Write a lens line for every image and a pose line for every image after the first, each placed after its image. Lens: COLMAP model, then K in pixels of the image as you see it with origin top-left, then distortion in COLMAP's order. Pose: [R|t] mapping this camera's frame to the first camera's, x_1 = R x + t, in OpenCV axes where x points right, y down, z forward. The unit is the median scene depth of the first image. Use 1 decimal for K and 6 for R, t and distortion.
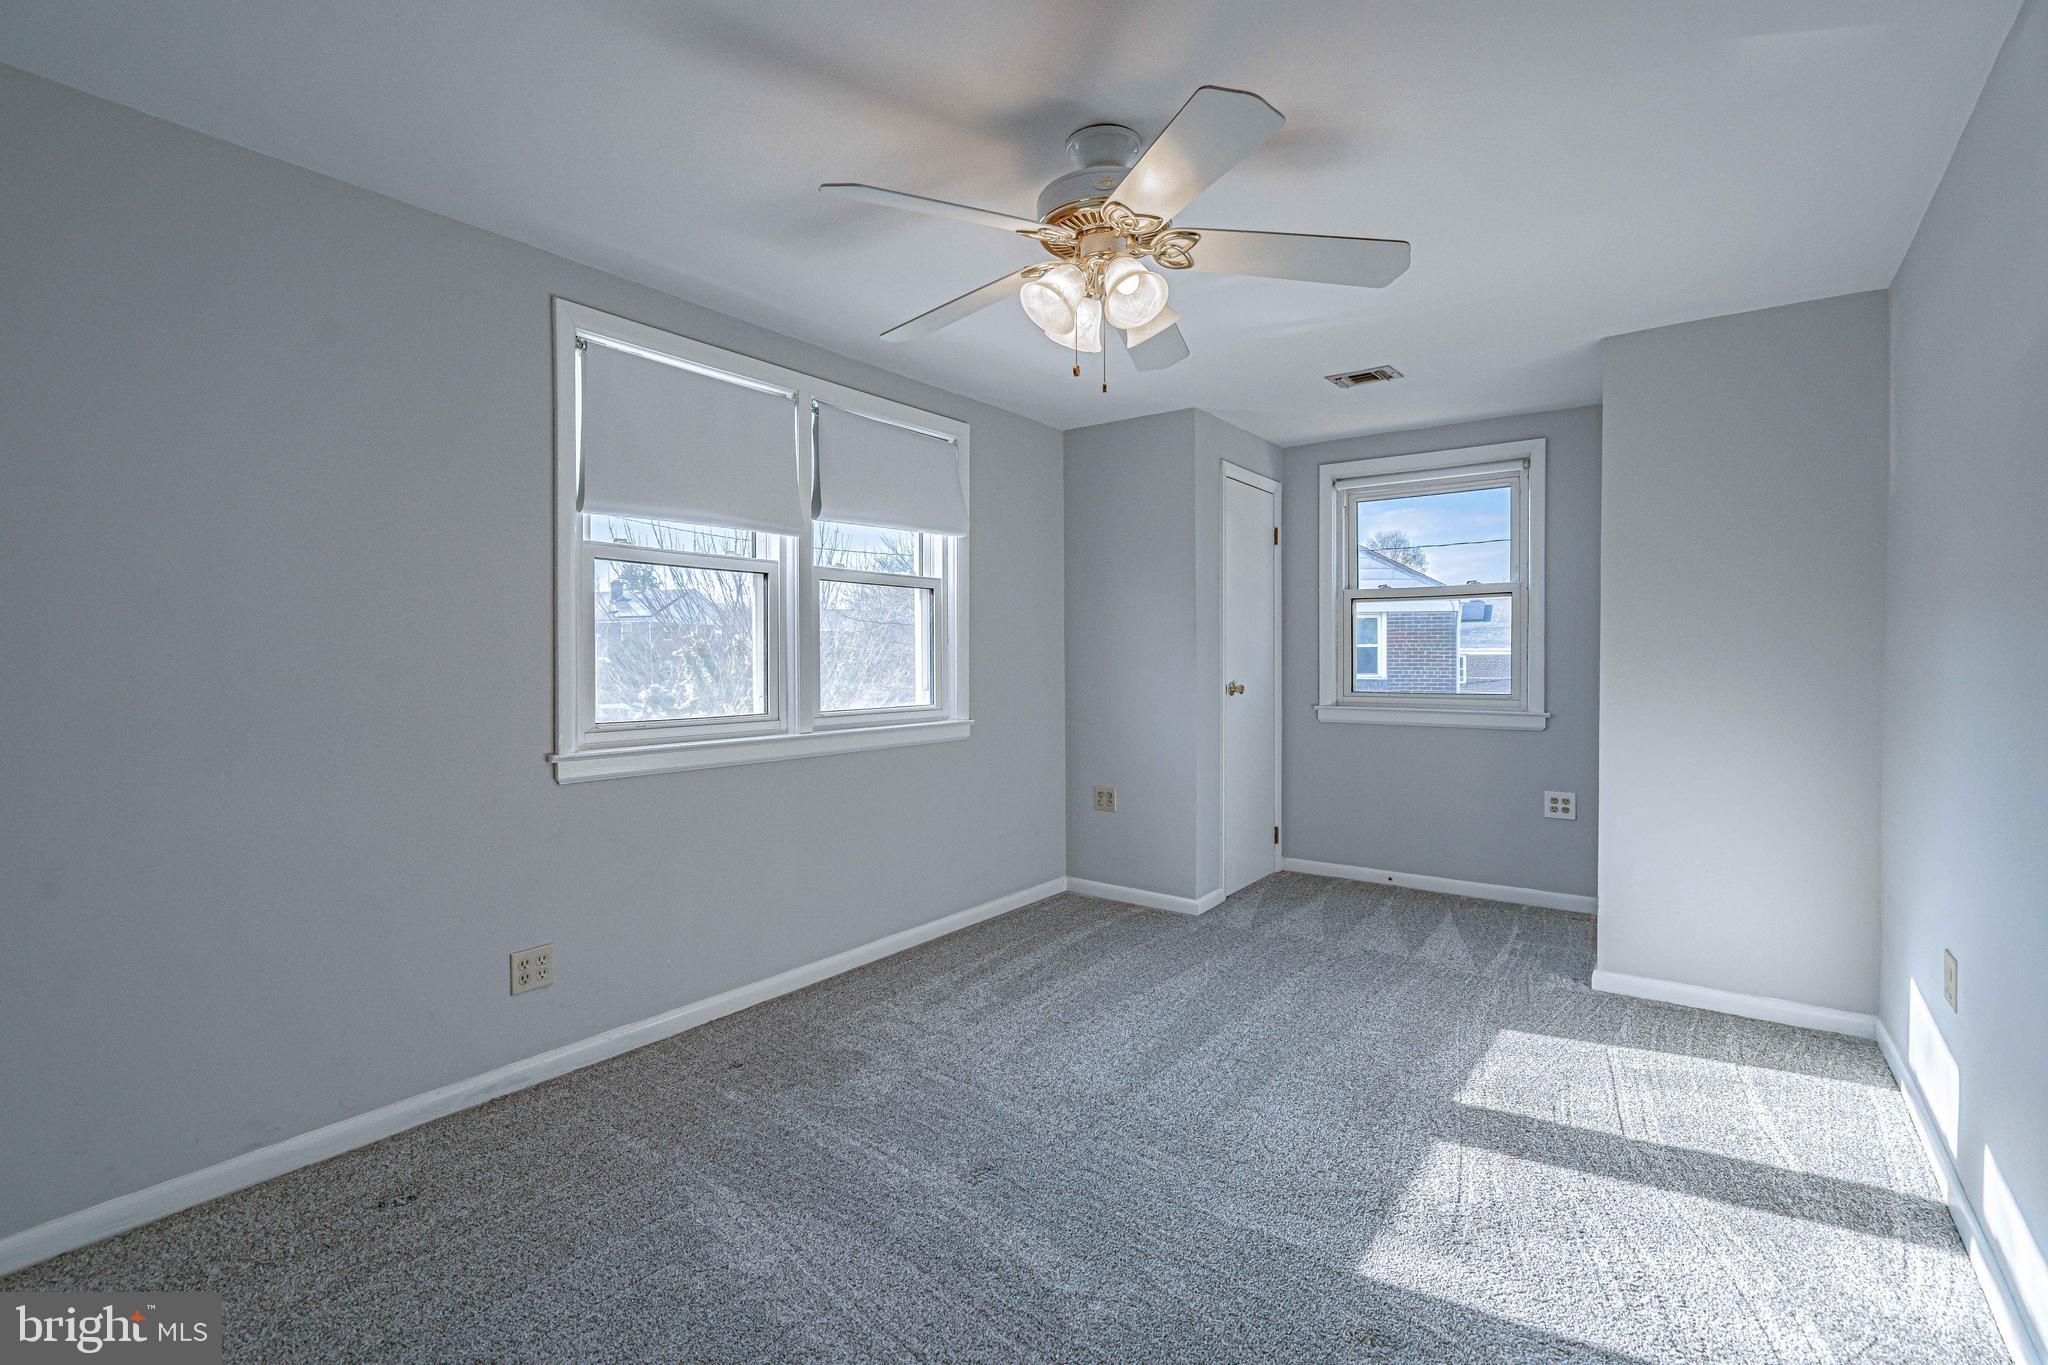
lens RADIAL K [[952.0, 0, 1019.6], [0, 952.0, 659.6], [0, 0, 1]] dist [-0.001978, 0.000487]
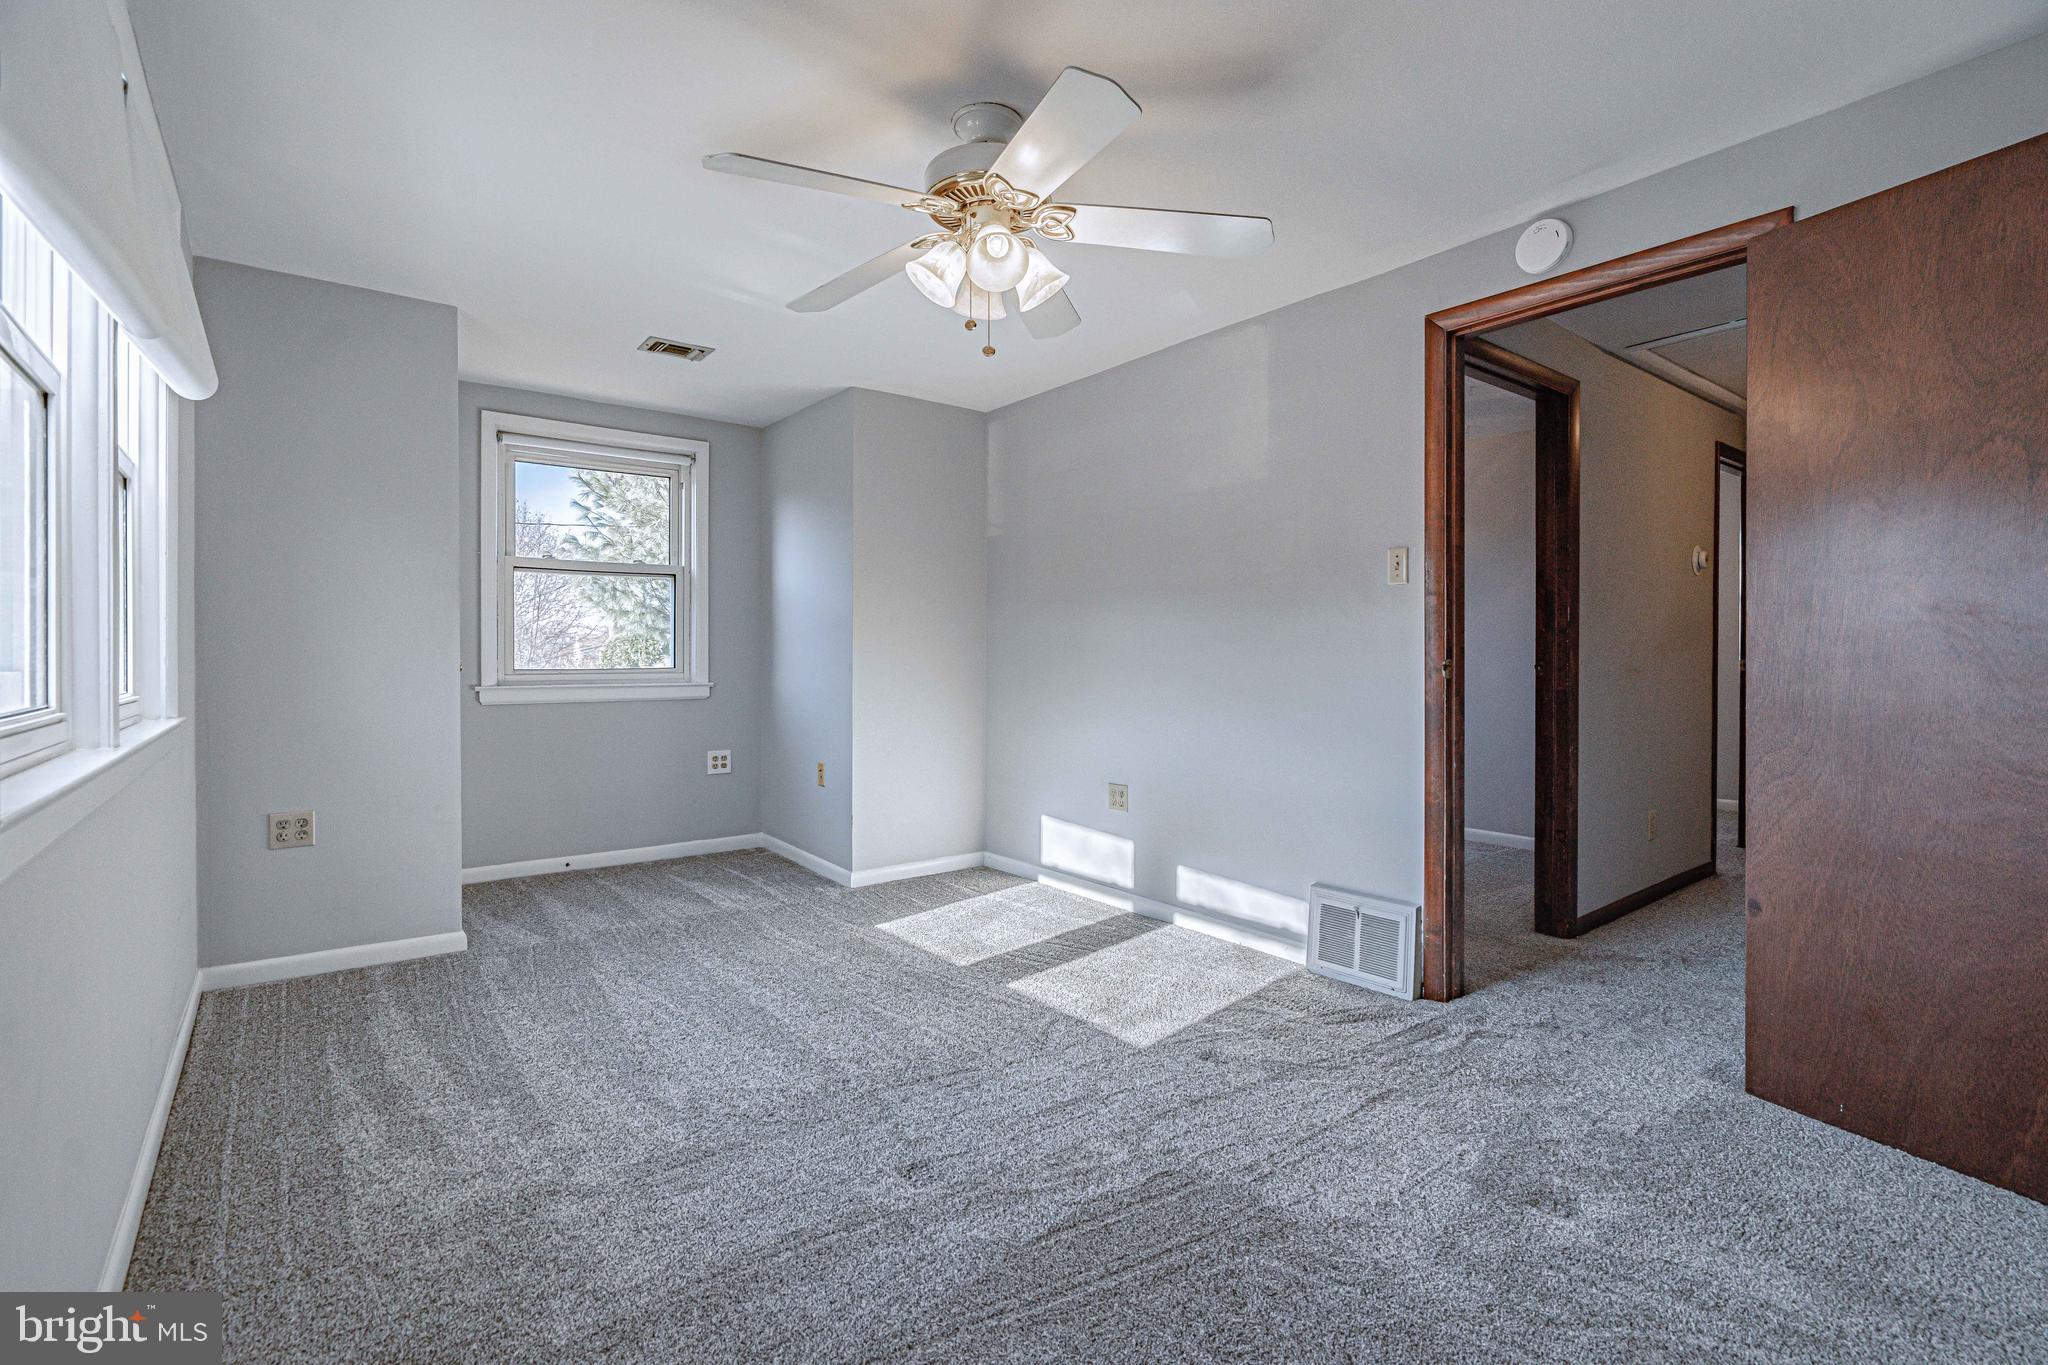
lens RADIAL K [[946.0, 0, 1037.2], [0, 946.0, 648.3], [0, 0, 1]] dist [-0.021139, 0.018337]
pose [[0.248464, 0.008325, 0.968605, -0.536045], [0.002804, 0.999953, -0.009314, 0.031630], [-0.968637, 0.005030, 0.248429, 0.406041]]
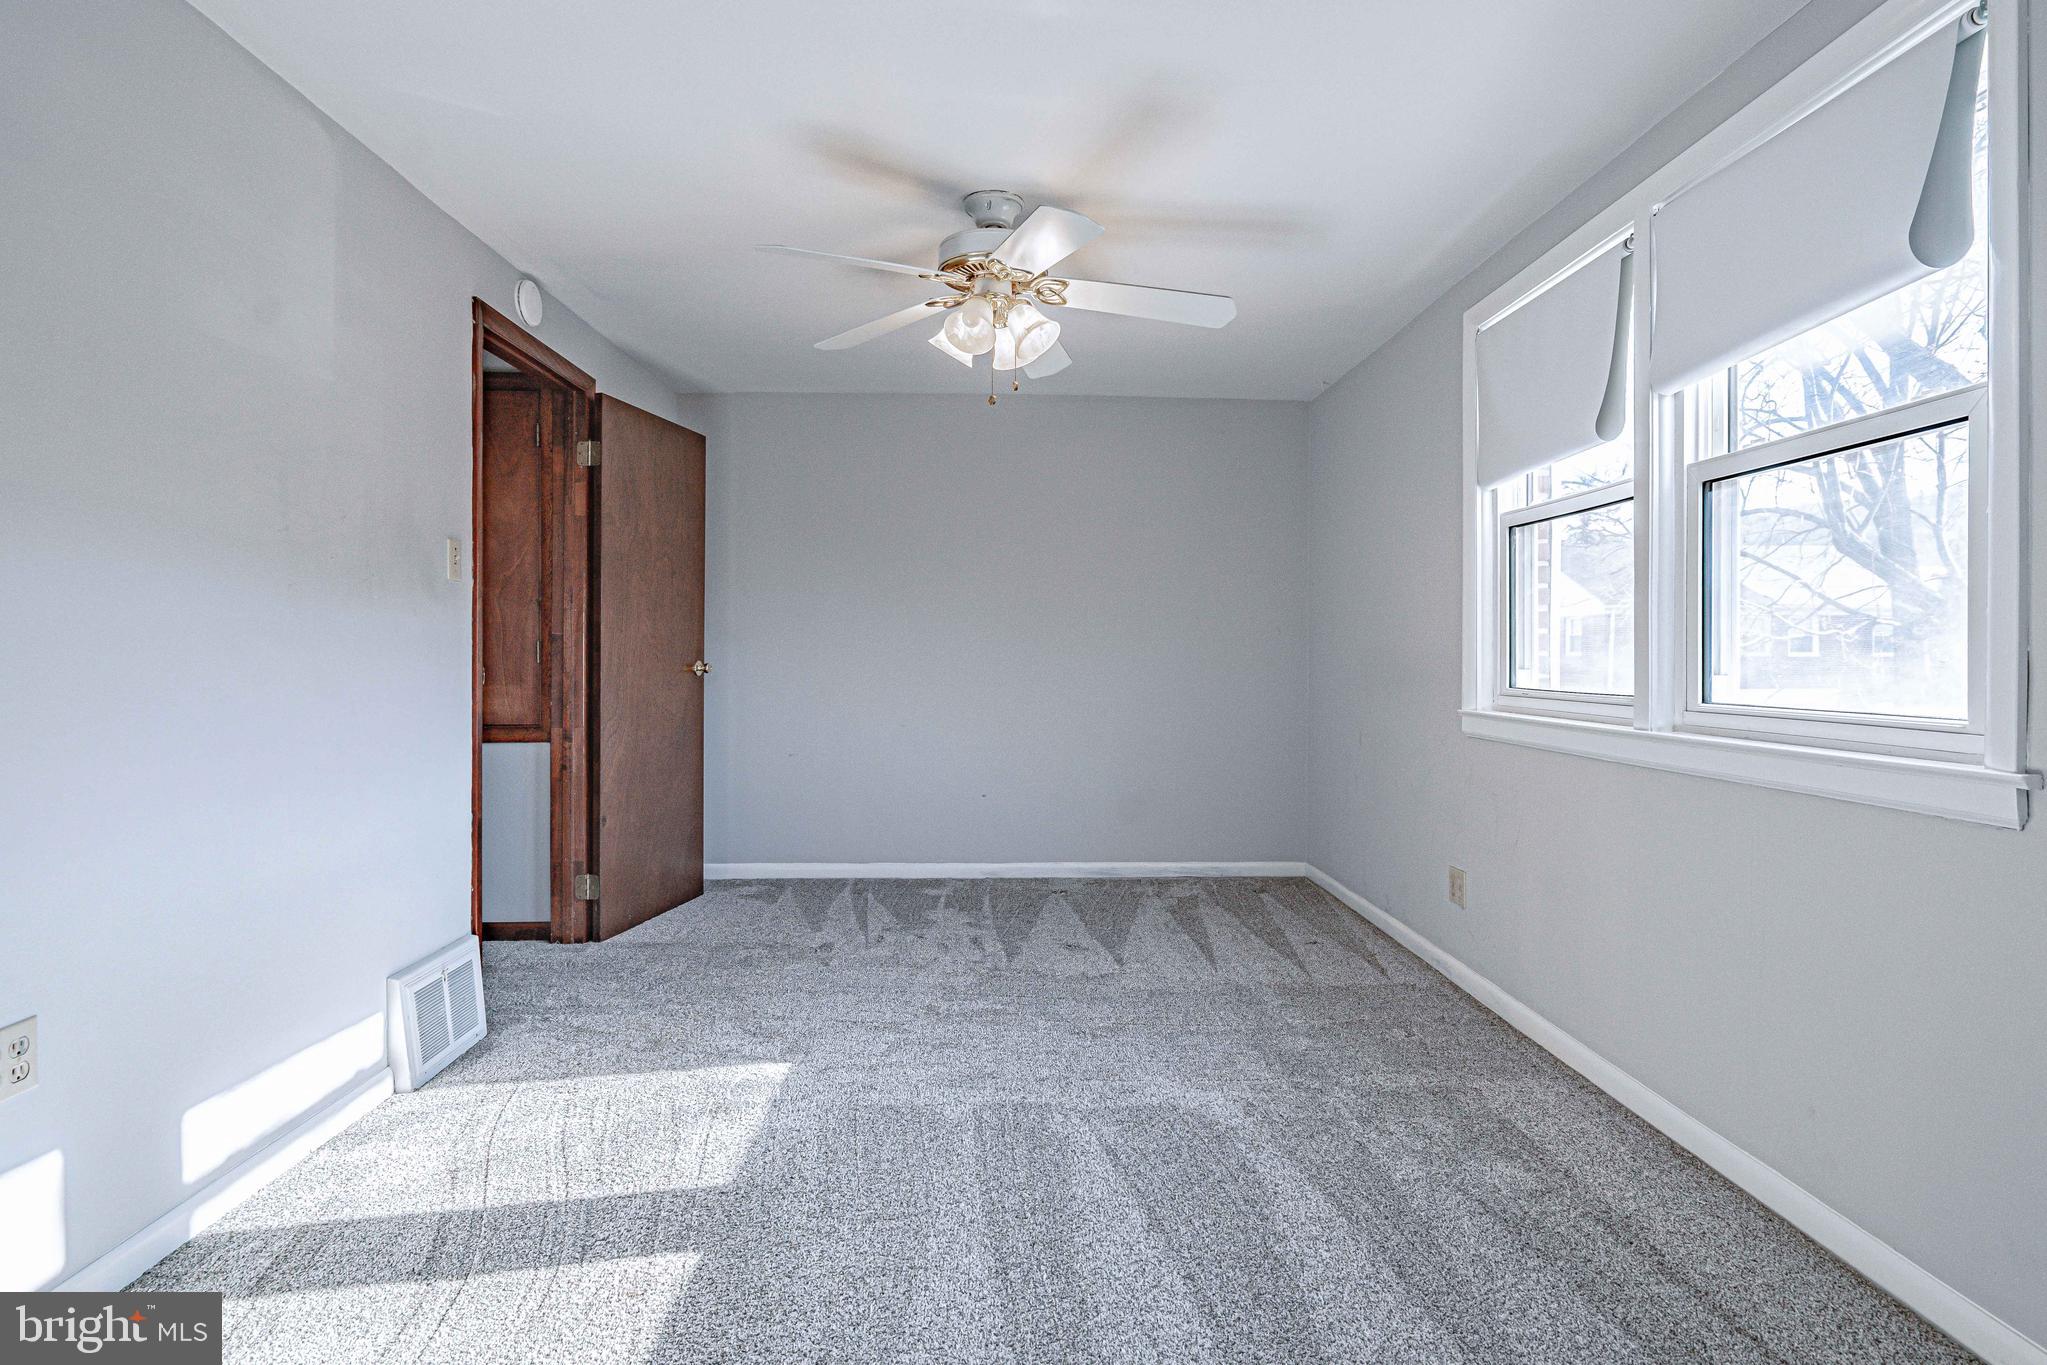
lens RADIAL K [[951.5, 0, 1019.1], [0, 951.5, 659.6], [0, 0, 1]] dist [-0.001978, 0.000487]
pose [[-0.783837, 0.000168, -0.620967, 0.487469], [-0.003472, 0.999983, 0.004652, 0.025594], [0.620957, 0.005802, -0.783823, 1.164891]]
